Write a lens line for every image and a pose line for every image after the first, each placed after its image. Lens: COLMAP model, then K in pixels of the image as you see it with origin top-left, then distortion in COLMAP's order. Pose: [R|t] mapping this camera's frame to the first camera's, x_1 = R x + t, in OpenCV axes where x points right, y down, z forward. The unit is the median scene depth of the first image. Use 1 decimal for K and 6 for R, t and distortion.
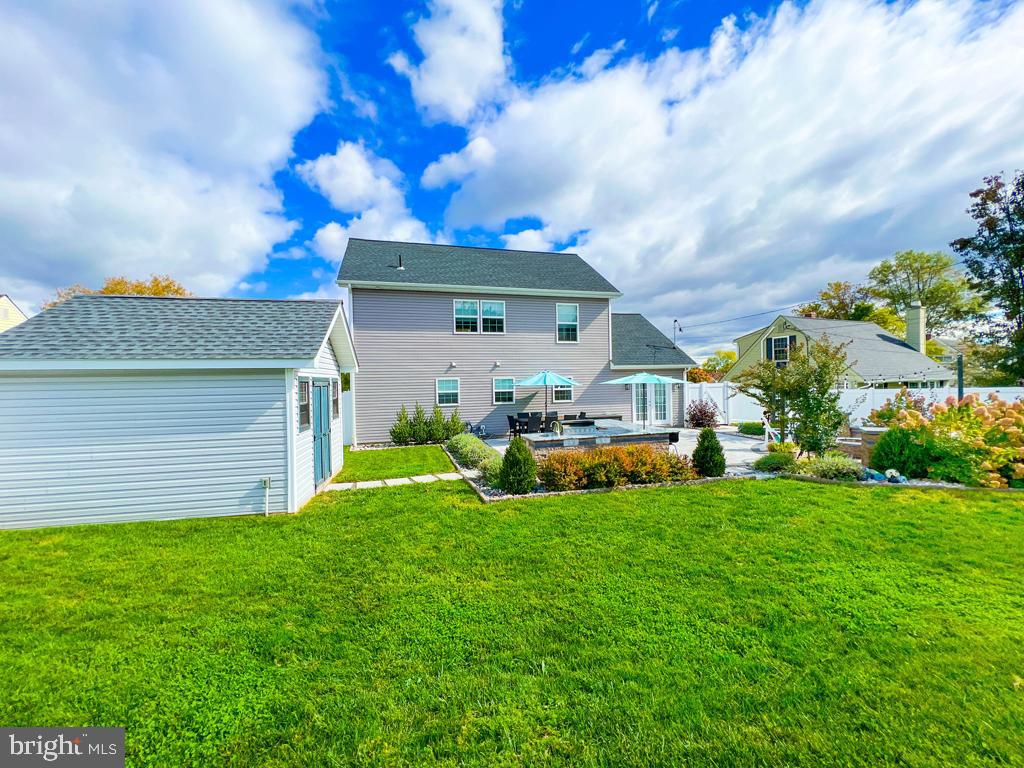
lens RADIAL K [[409.1, 0, 512.0], [0, 409.1, 384.0], [0, 0, 1]] dist [0.000954, 0.000102]
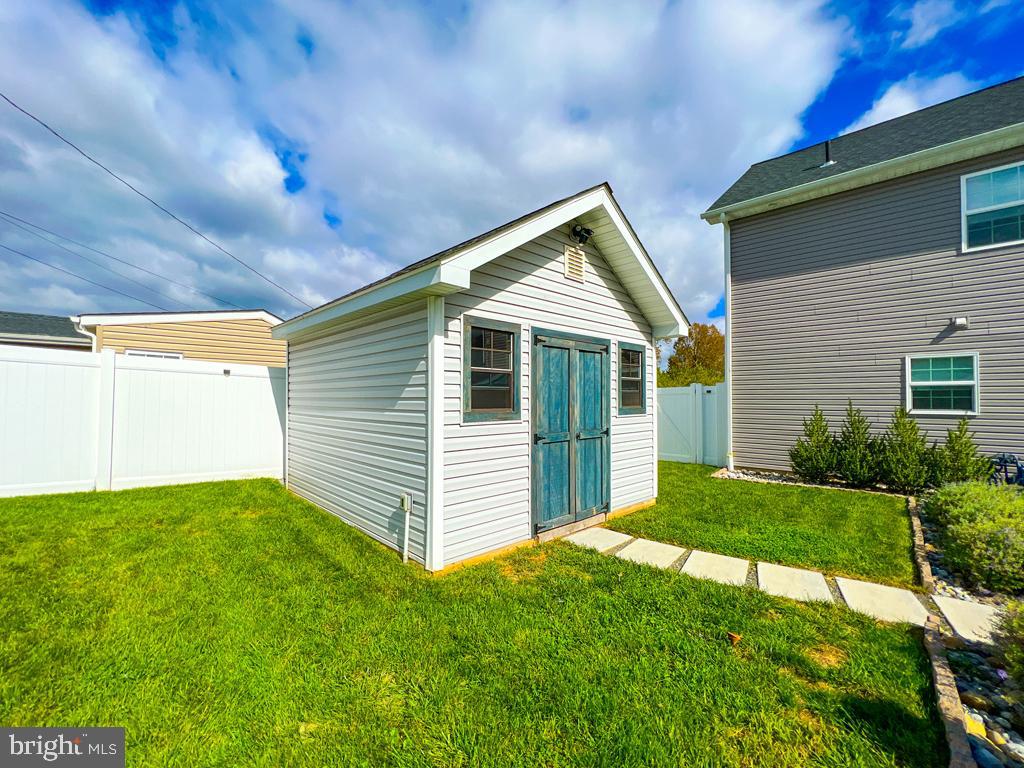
lens RADIAL K [[416.3, 0, 515.9], [0, 416.3, 394.4], [0, 0, 1]] dist [-0.002184, -0.000163]
pose [[0.526094, 0.009176, -0.850377, -0.012492], [-0.016351, 0.999866, 0.000673, 0.037731], [0.850270, 0.013550, 0.526173, 0.350259]]
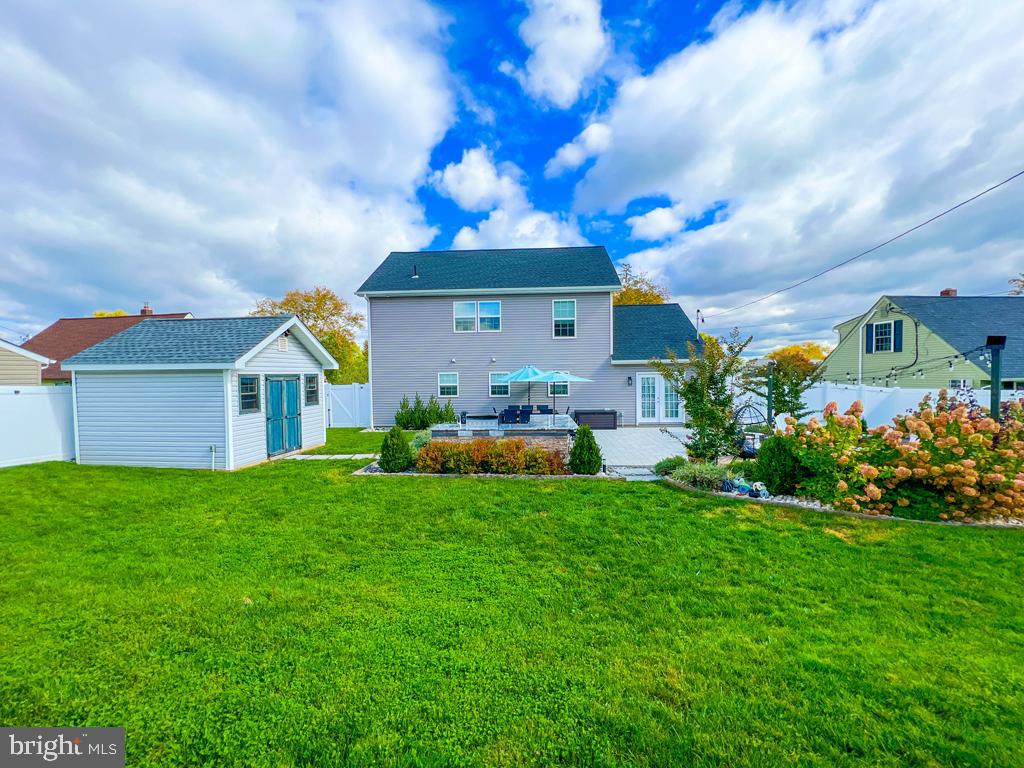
lens RADIAL K [[411.4, 0, 512.0], [0, 411.4, 384.0], [0, 0, 1]] dist [0.000635, 0.000204]
pose [[0.944679, 0.016009, -0.327606, 0.371930], [-0.008140, 0.999645, 0.025376, -0.012804], [0.327895, -0.021306, 0.944474, -0.009922]]
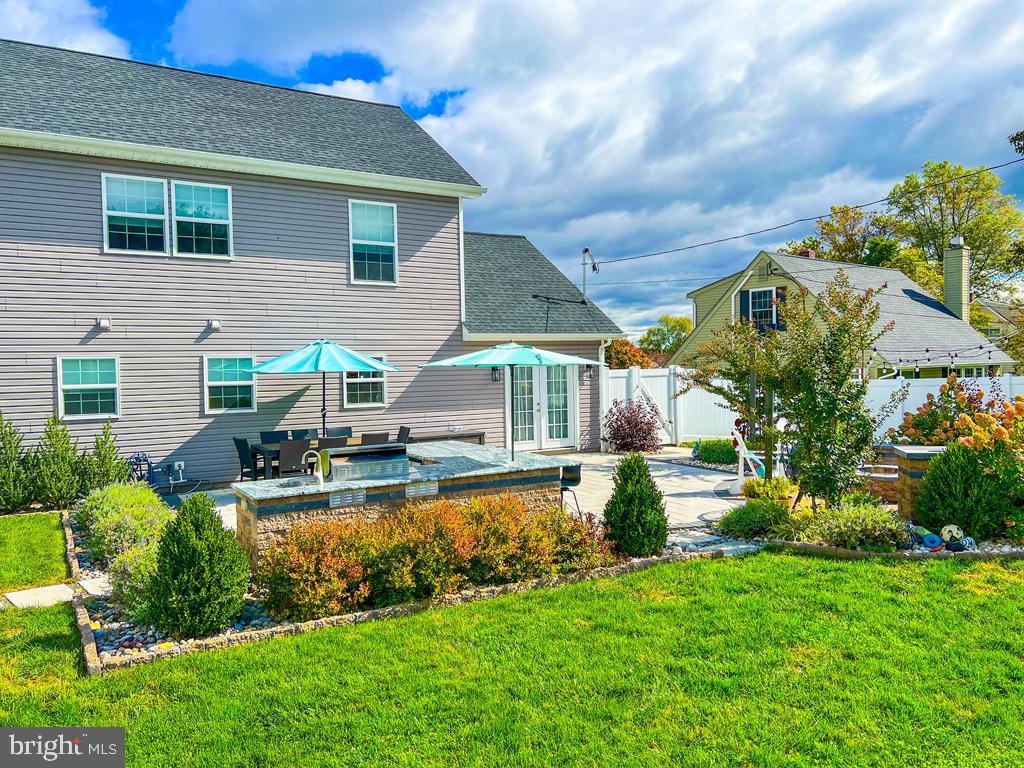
lens RADIAL K [[759.0, 0, 508.3], [0, 759.0, 379.7], [0, 0, 1]] dist [0.101449, -0.131387]
pose [[0.965482, -0.002871, 0.260453, 0.057153], [0.000986, 0.999972, 0.007367, 0.005793], [-0.260467, -0.006856, 0.965458, 0.094774]]
